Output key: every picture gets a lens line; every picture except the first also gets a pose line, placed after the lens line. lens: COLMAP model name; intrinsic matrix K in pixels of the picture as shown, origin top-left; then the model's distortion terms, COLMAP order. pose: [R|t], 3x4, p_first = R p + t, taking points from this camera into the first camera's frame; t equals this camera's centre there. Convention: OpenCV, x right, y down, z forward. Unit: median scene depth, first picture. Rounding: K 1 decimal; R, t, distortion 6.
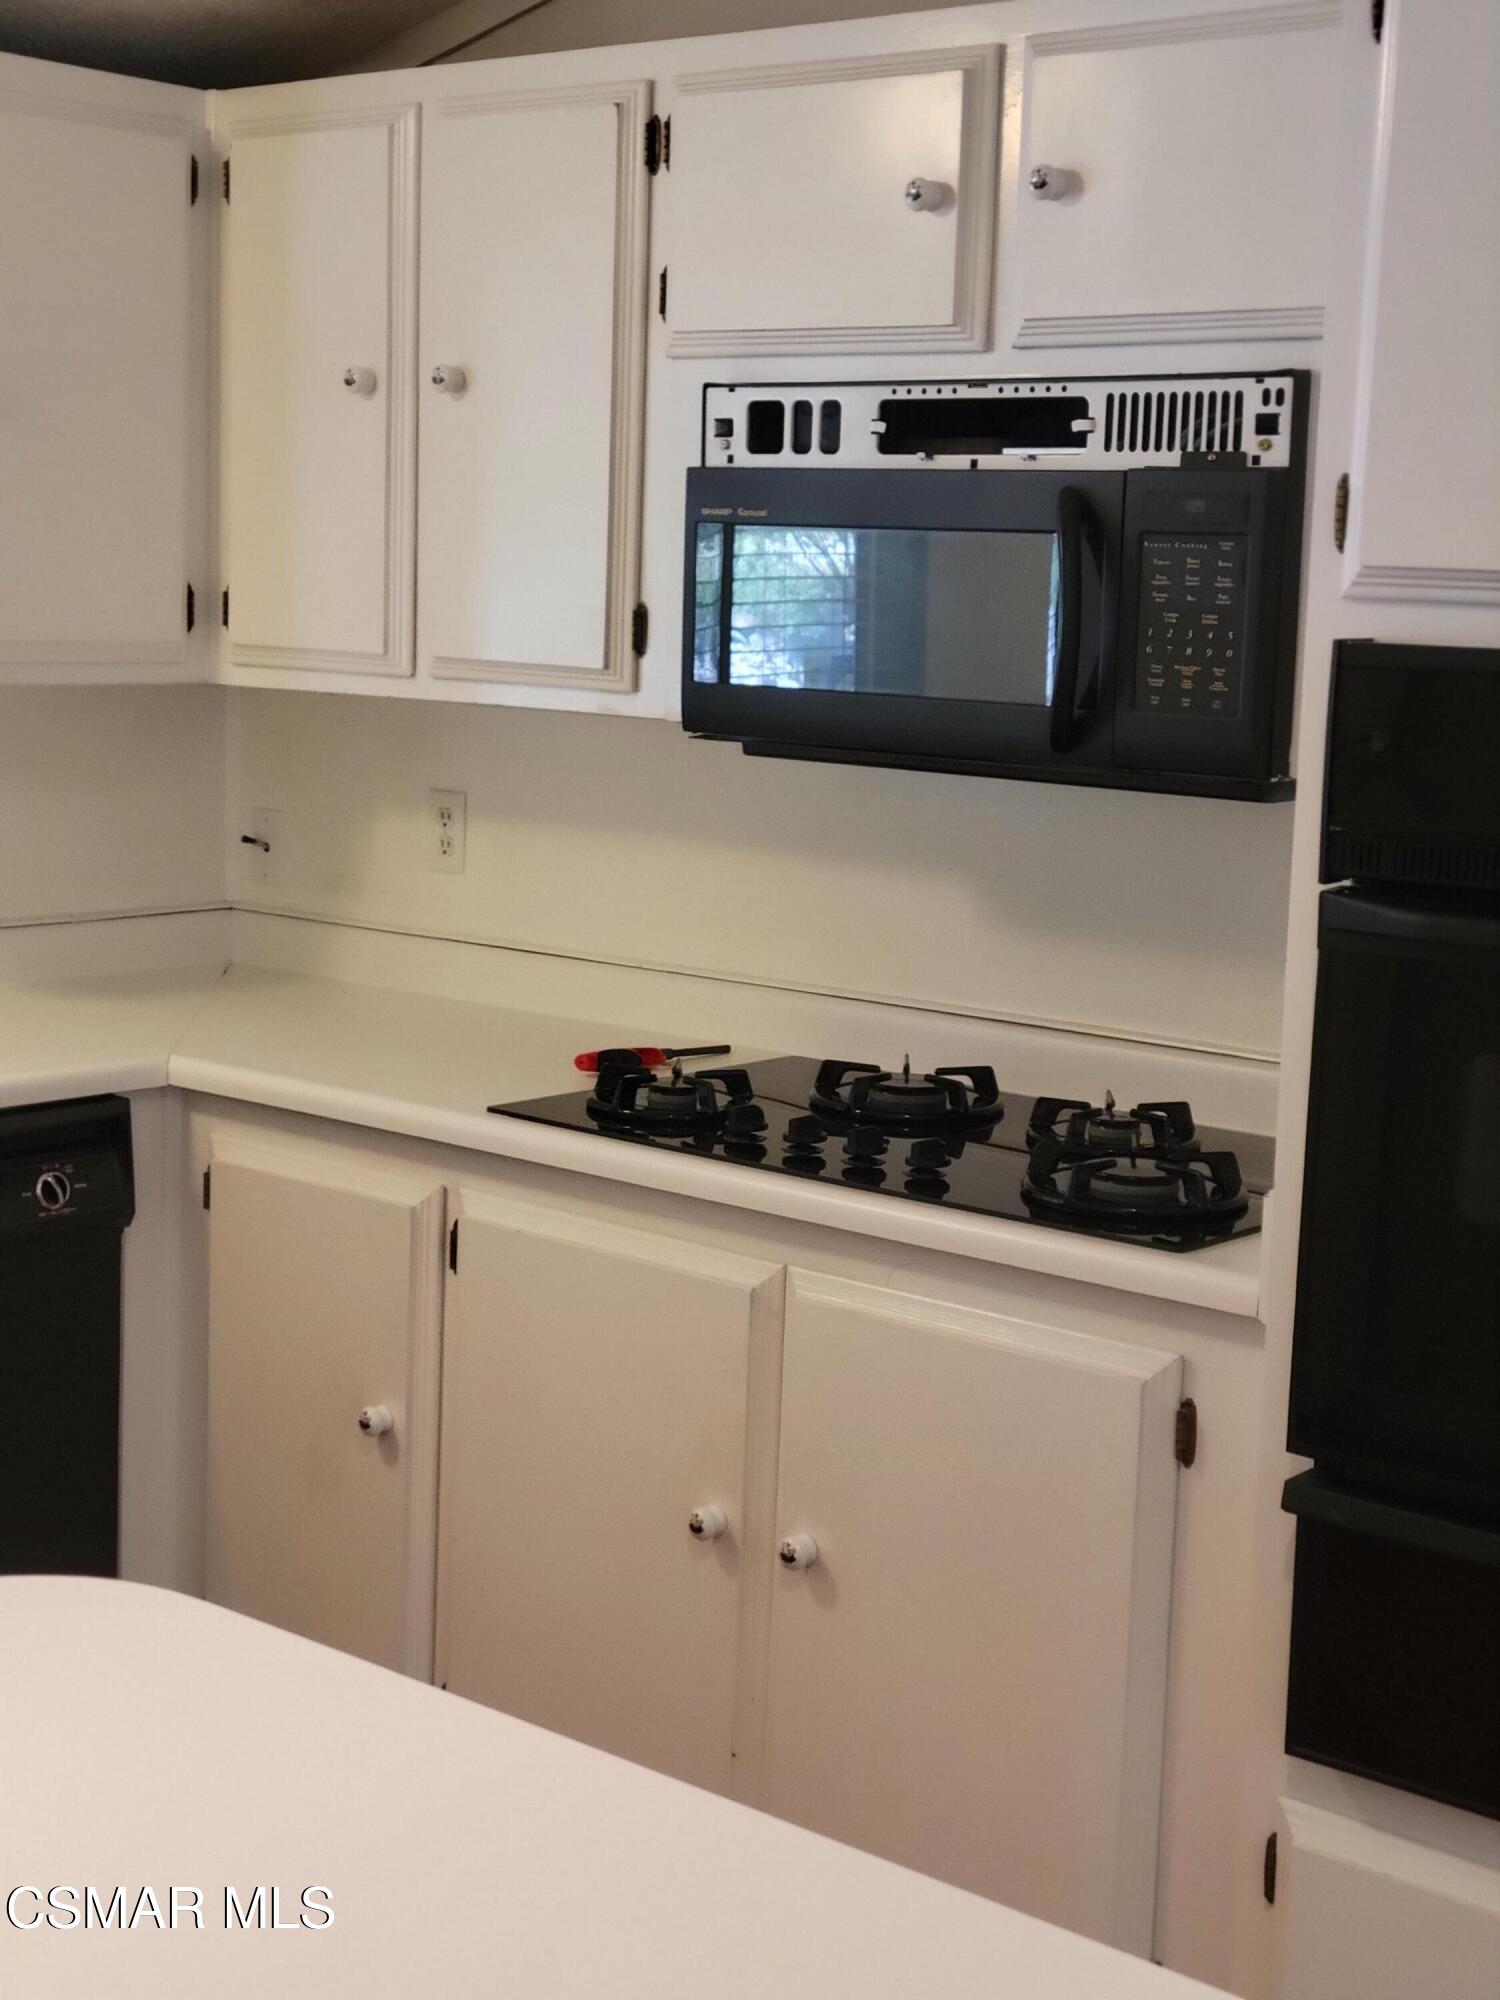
lens RADIAL K [[3003.8, 0, 748.2], [0, 3003.8, 1009.7], [0, 0, 1]] dist [0.073967, -0.078939]
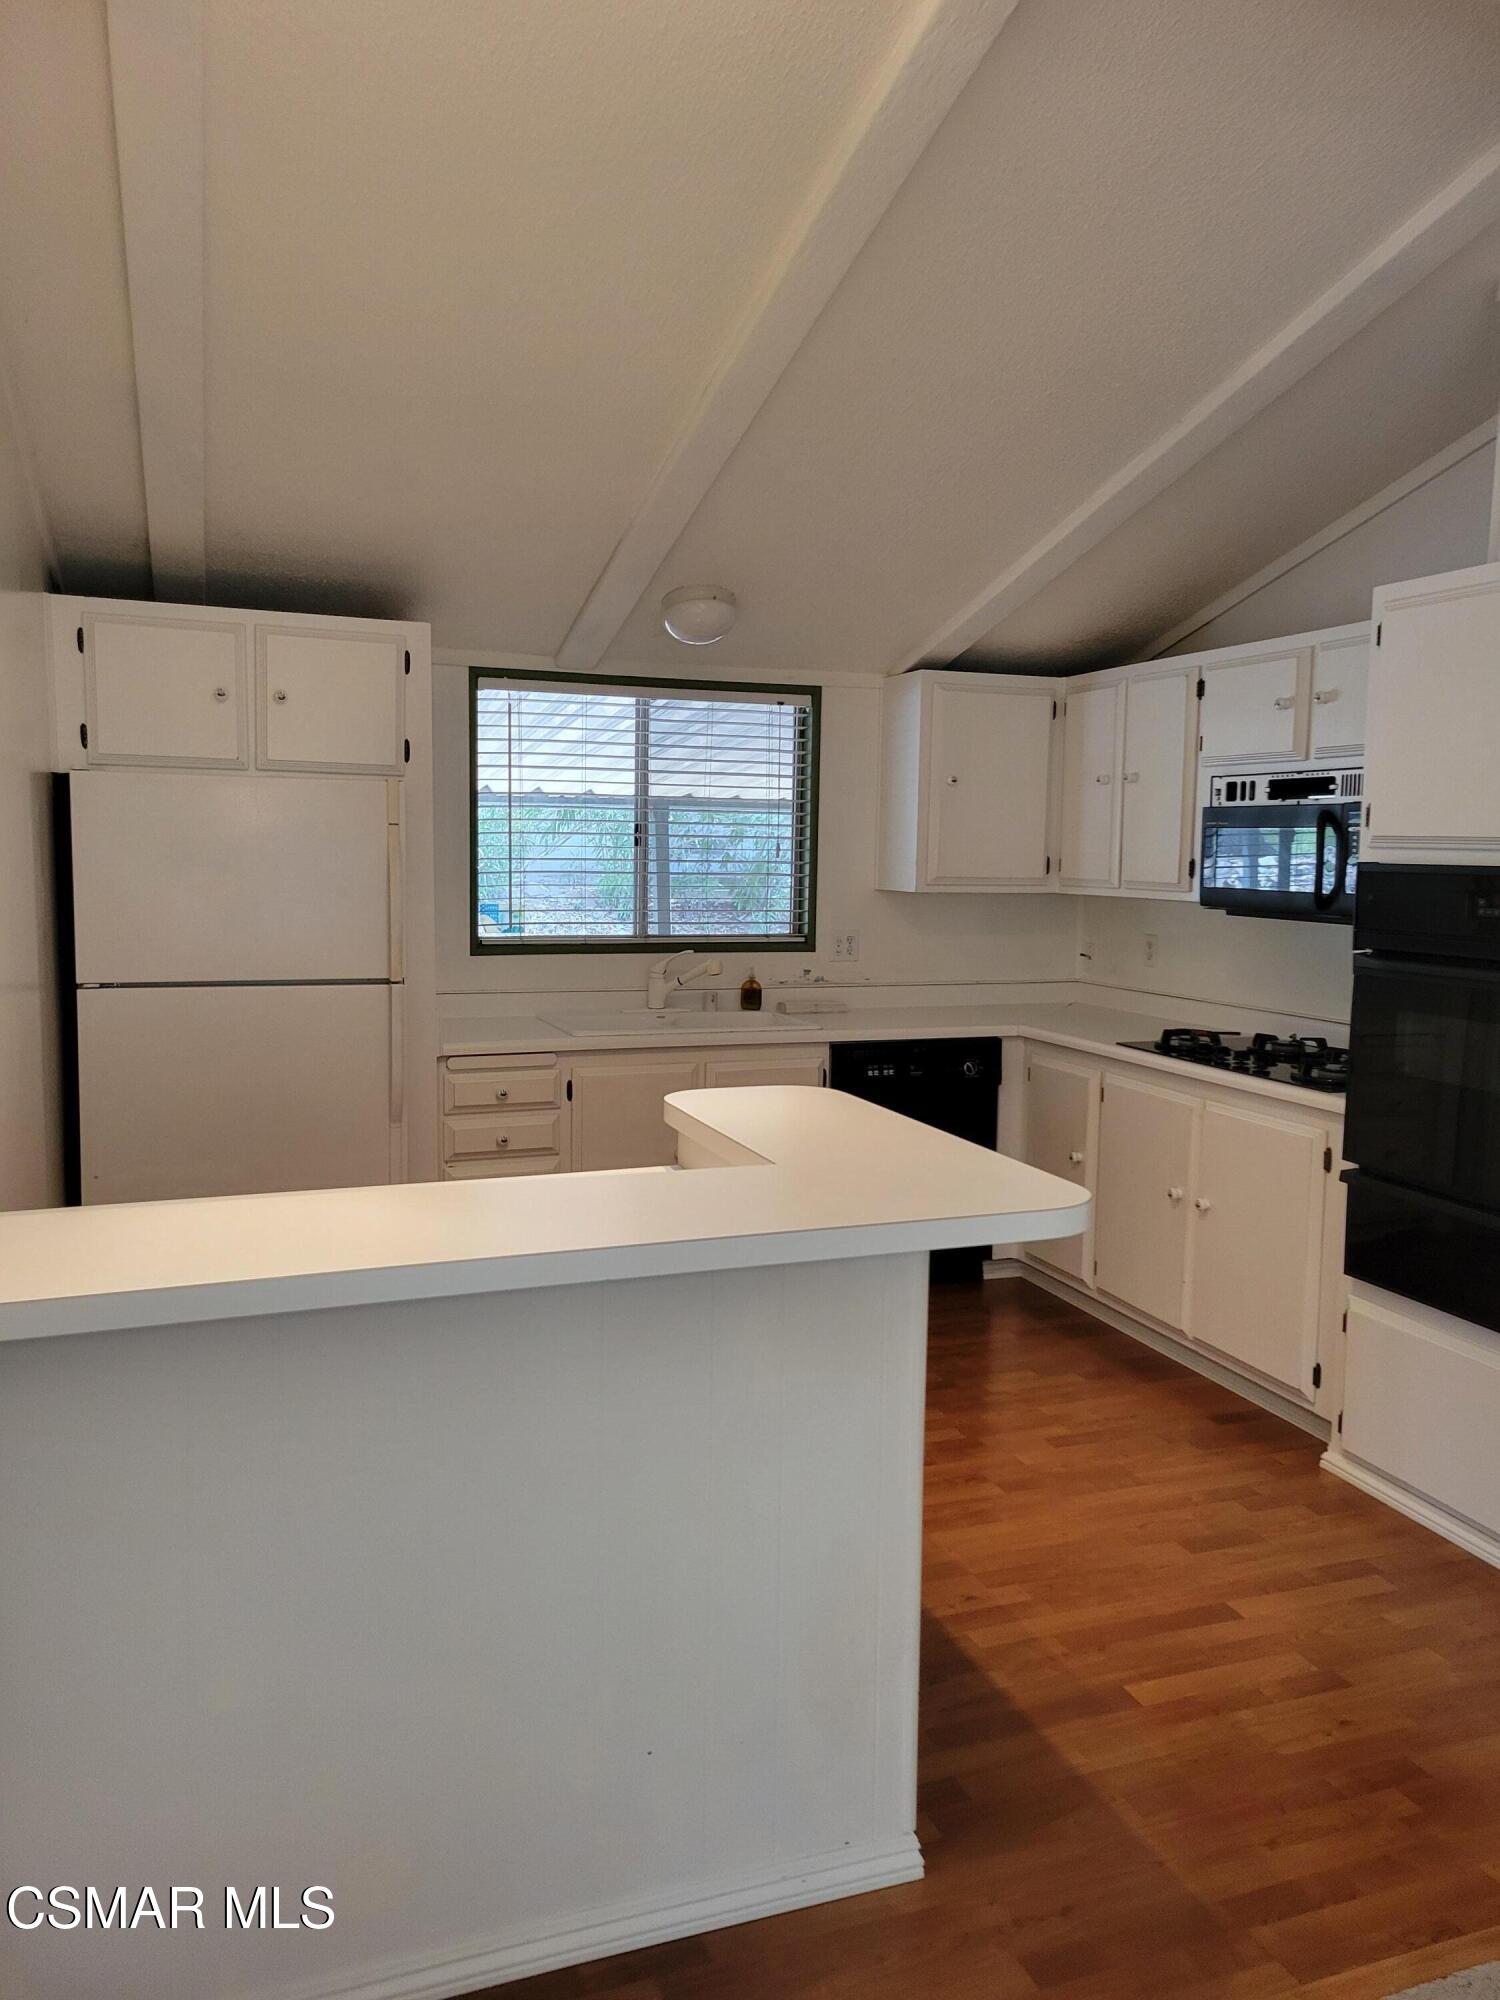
lens RADIAL K [[1622.1, 0, 750.8], [0, 1622.1, 954.9], [0, 0, 1]] dist [0.061016, -0.042688]
pose [[0.869220, 0.012463, -0.494268, 0.352045], [-0.057756, 0.995398, -0.076470, 0.085056], [0.491040, 0.095016, 0.865940, -0.442084]]
